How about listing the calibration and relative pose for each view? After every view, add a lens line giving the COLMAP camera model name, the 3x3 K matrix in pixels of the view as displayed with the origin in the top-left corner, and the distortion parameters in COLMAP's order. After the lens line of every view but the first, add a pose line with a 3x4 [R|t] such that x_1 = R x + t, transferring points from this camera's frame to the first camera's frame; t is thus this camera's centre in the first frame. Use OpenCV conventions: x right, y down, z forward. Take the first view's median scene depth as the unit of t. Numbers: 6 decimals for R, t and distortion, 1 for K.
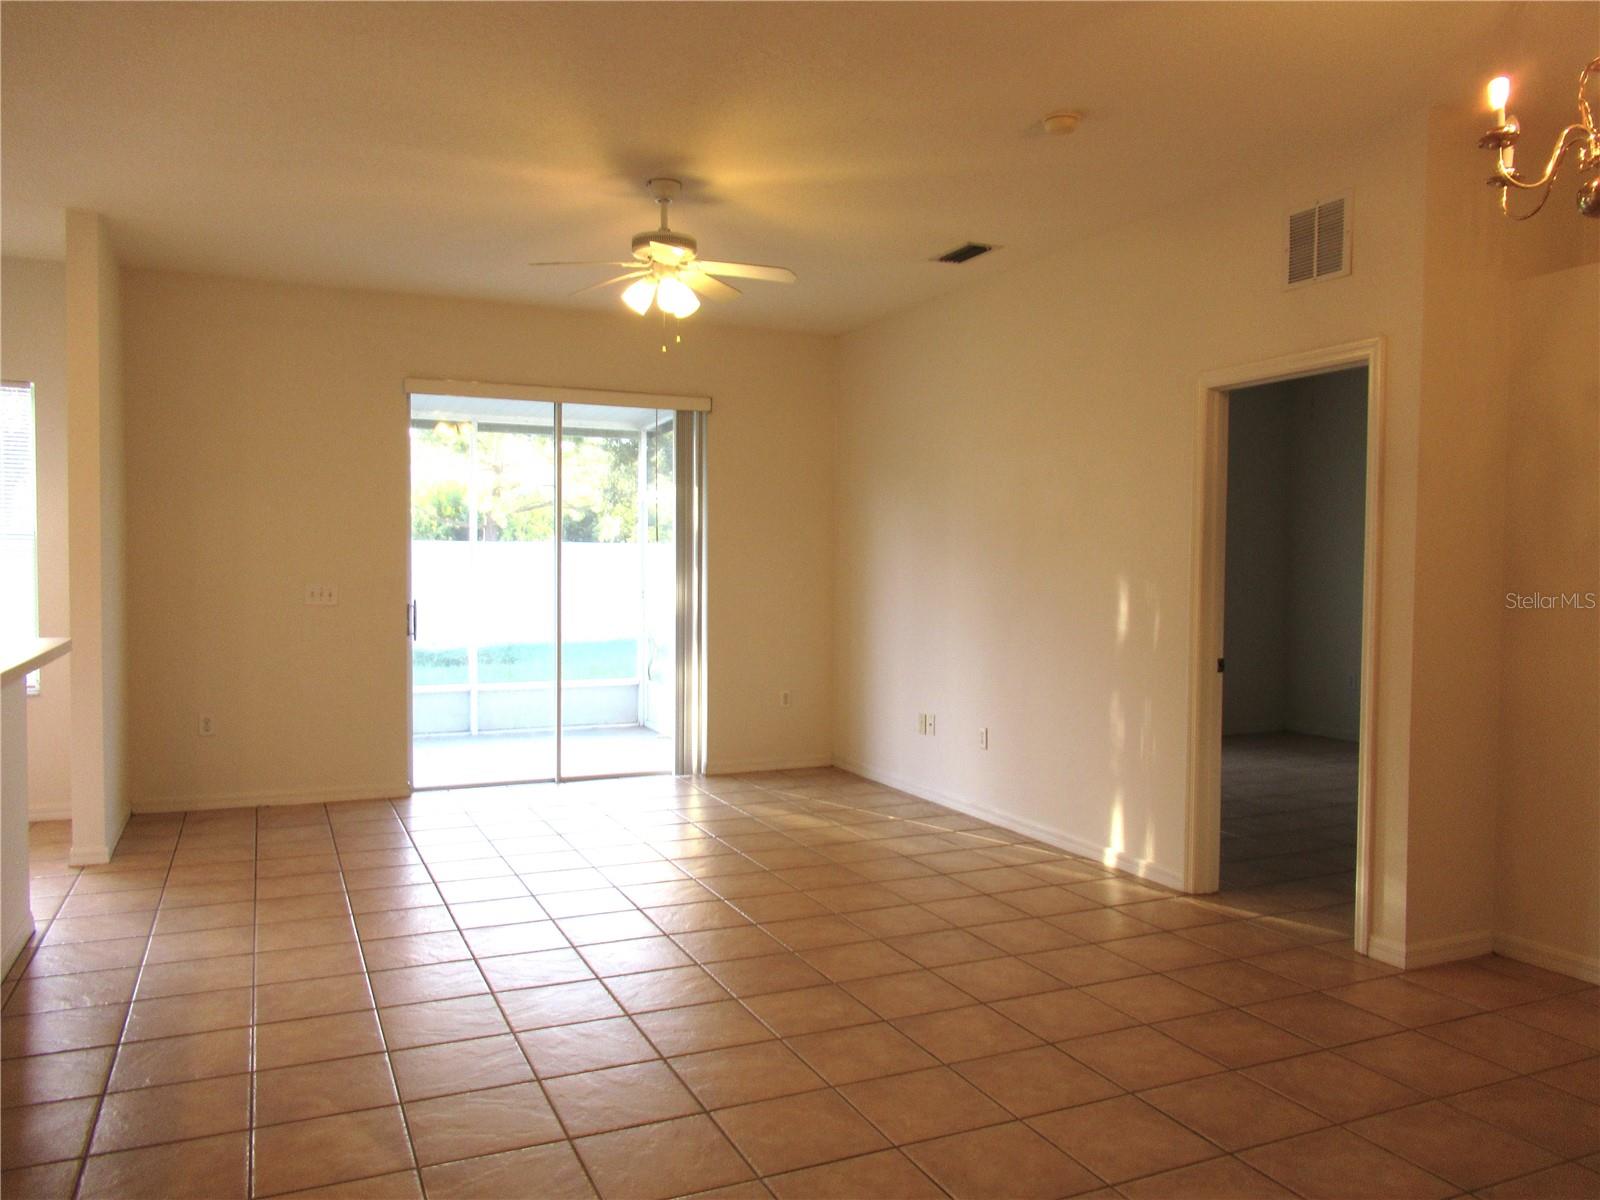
lens RADIAL K [[1184.7, 0, 801.8], [0, 1184.7, 598.3], [0, 0, 1]] dist [-0.010145, -0.002690]
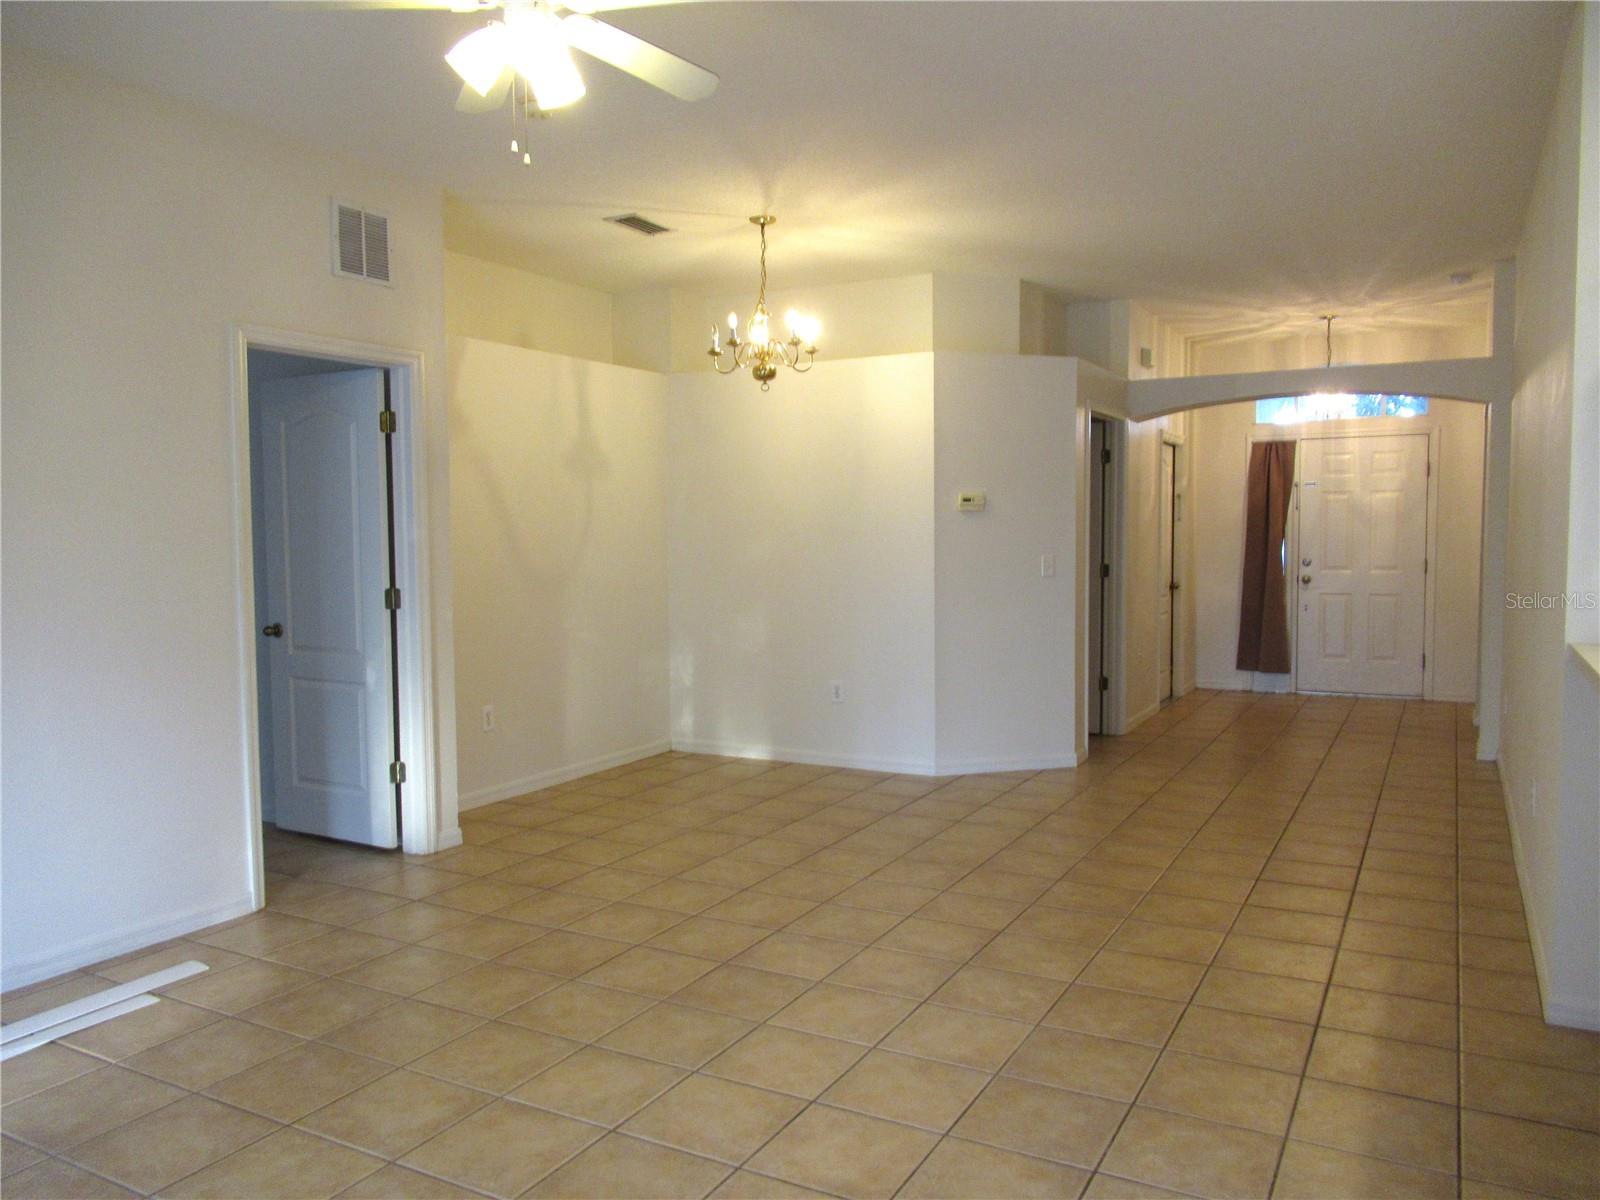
lens RADIAL K [[1184.7, 0, 802.6], [0, 1184.7, 602.3], [0, 0, 1]] dist [-0.010145, -0.002690]
pose [[-0.587099, -0.057455, 0.807474, -0.725433], [0.032731, 0.994978, 0.094594, -0.062155], [-0.808853, 0.081965, -0.582270, 1.366057]]
